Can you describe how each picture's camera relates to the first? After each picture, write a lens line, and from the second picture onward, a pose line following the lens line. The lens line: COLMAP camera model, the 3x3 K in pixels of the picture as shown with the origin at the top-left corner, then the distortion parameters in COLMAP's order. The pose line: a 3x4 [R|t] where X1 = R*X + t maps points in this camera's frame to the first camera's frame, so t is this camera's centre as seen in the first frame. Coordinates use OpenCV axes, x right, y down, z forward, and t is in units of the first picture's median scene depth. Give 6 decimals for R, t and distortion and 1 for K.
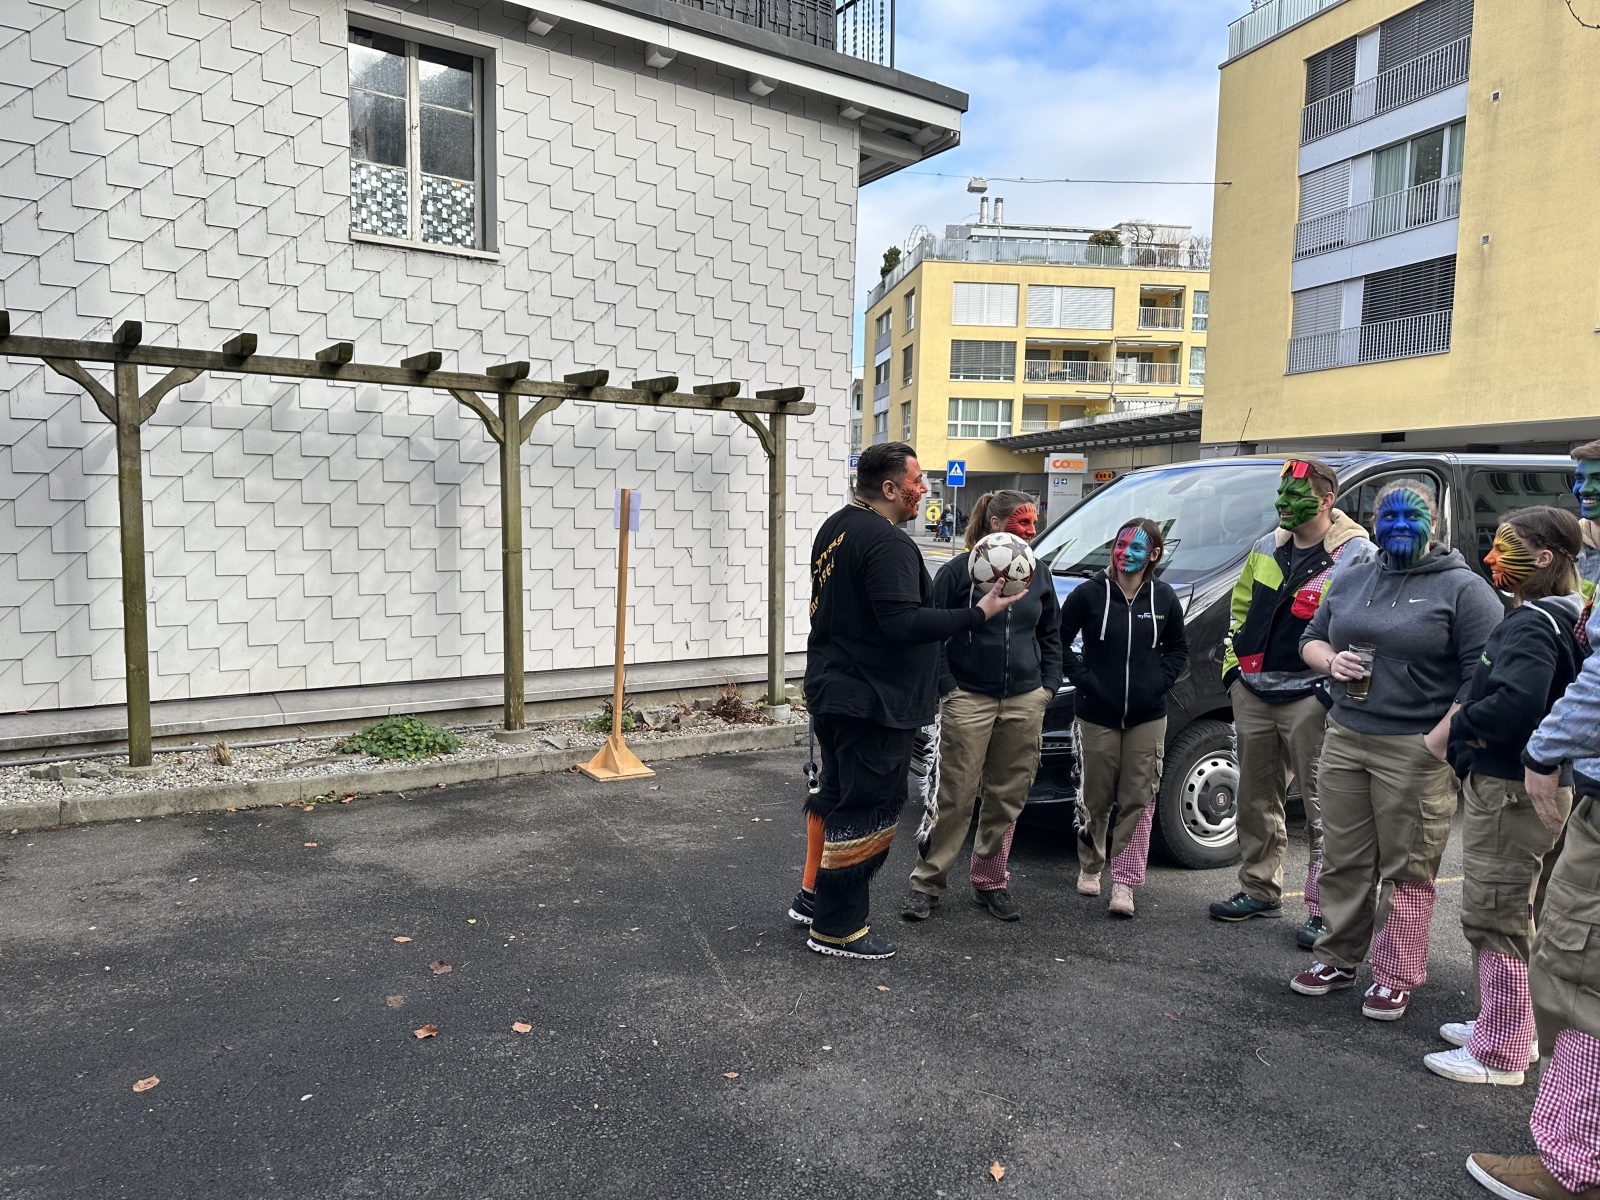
lens RADIAL K [[1090.4, 0, 794.3], [0, 1090.4, 577.1], [0, 0, 1]] dist [0.029024, -0.054404]
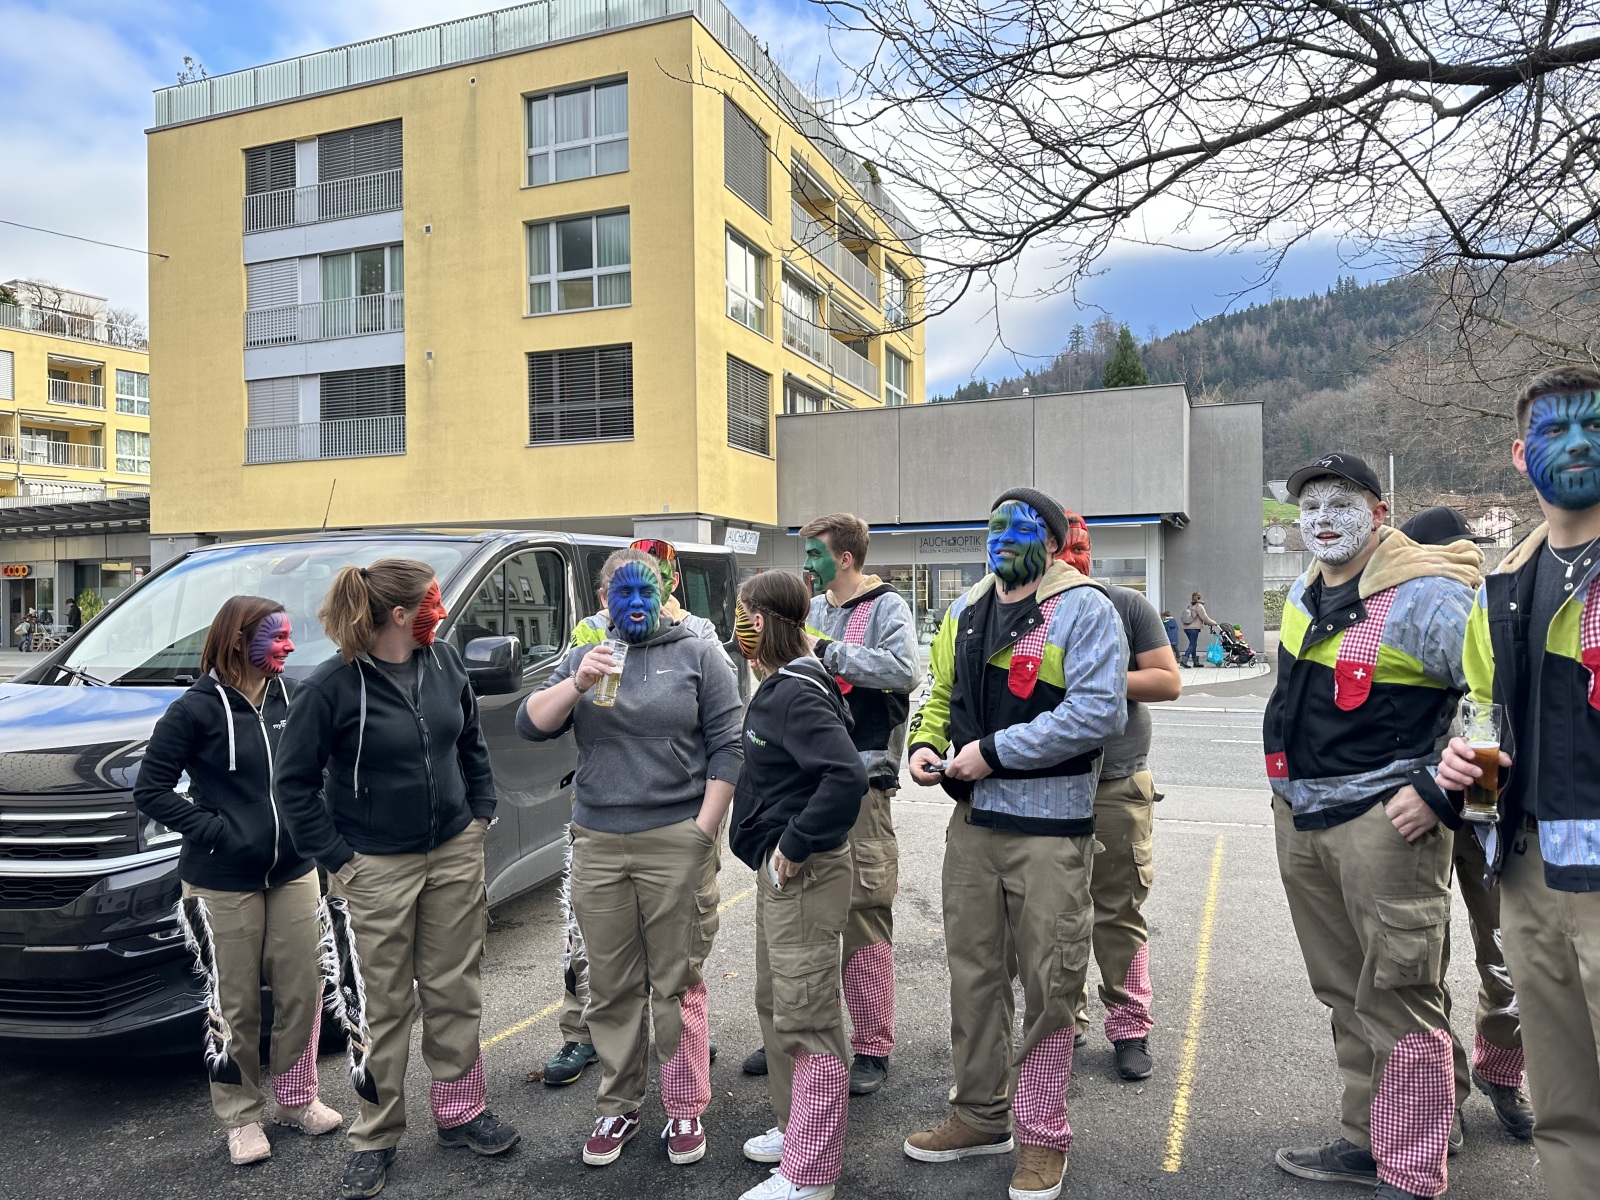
lens RADIAL K [[1110.4, 0, 800.0], [0, 1110.4, 600.0], [0, 0, 1]] dist [0.006217, -0.025655]
pose [[0.625150, -0.017581, 0.780307, -0.031641], [0.069808, 0.996999, -0.033463, -0.003032], [-0.777377, 0.075391, 0.624501, 0.111713]]
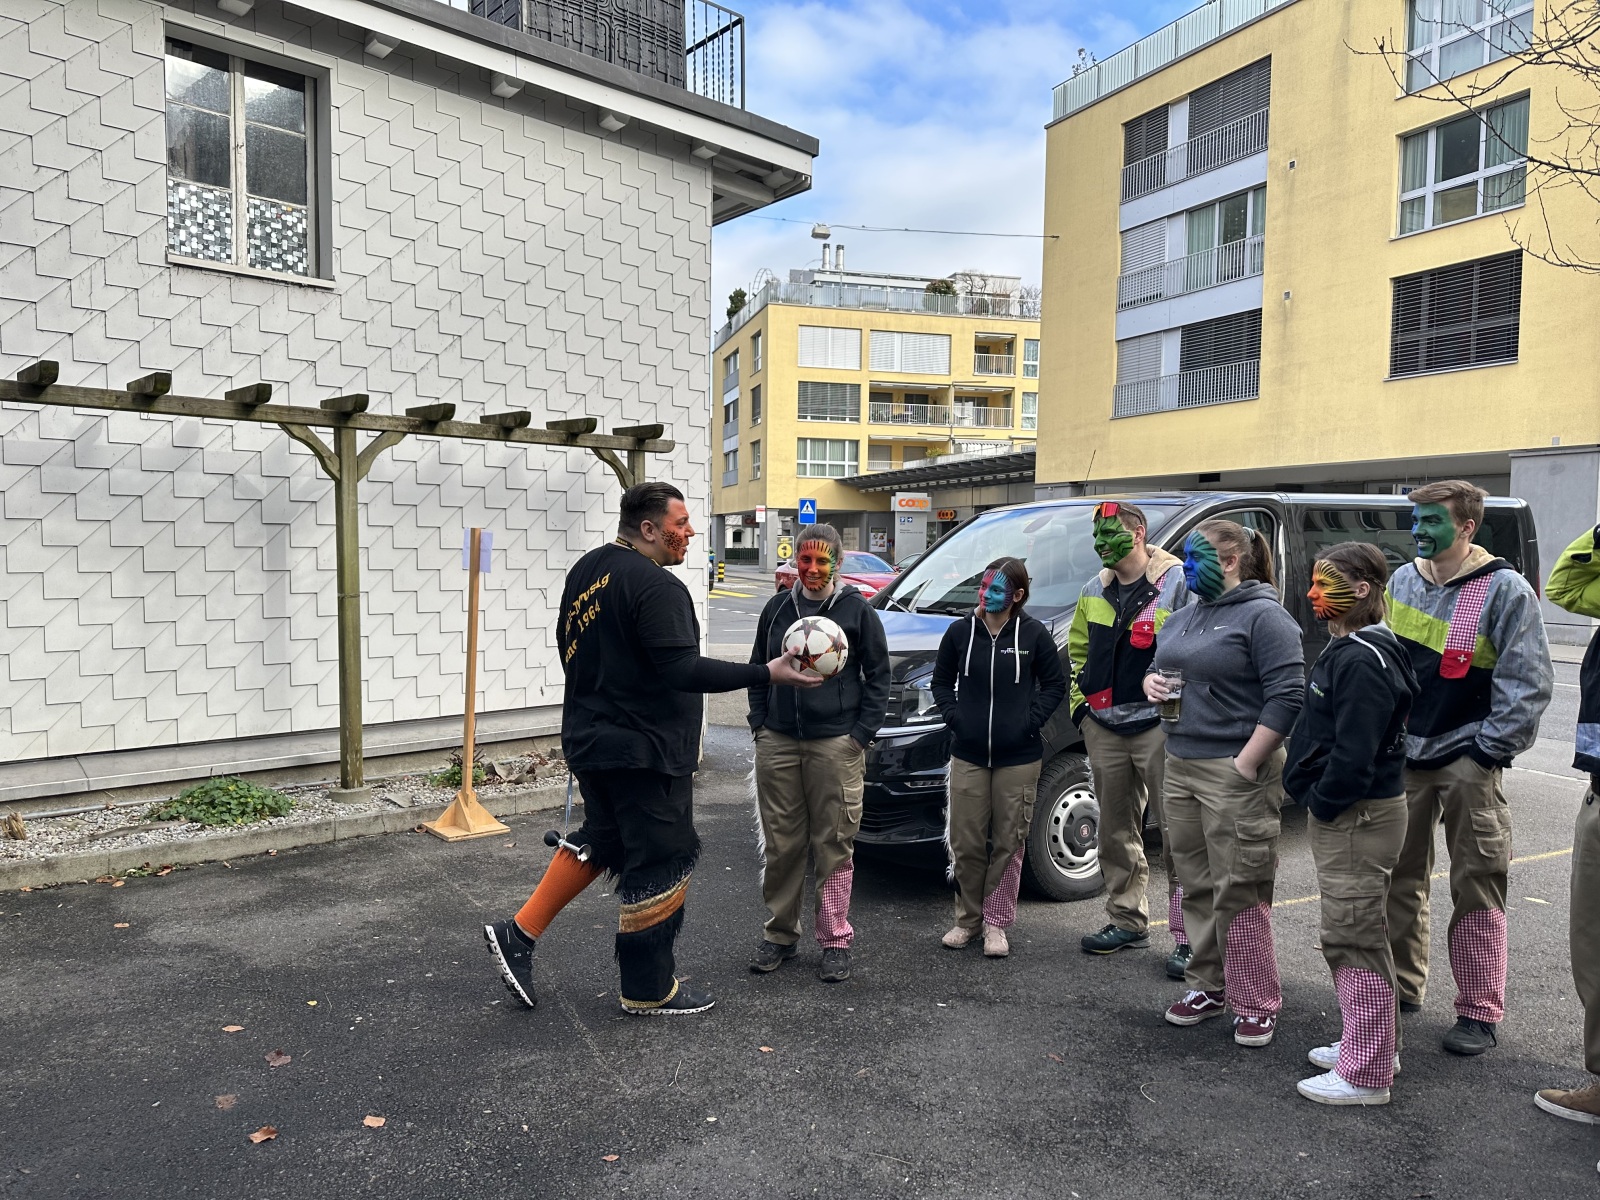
lens RADIAL K [[1095.9, 0, 799.4], [0, 1095.9, 586.1], [0, 0, 1]] dist [-0.012379, -0.000094]
pose [[0.989795, -0.013618, 0.141844, -0.009605], [0.017655, 0.999473, -0.027242, -0.000799], [-0.141399, 0.029468, 0.989514, 0.018383]]
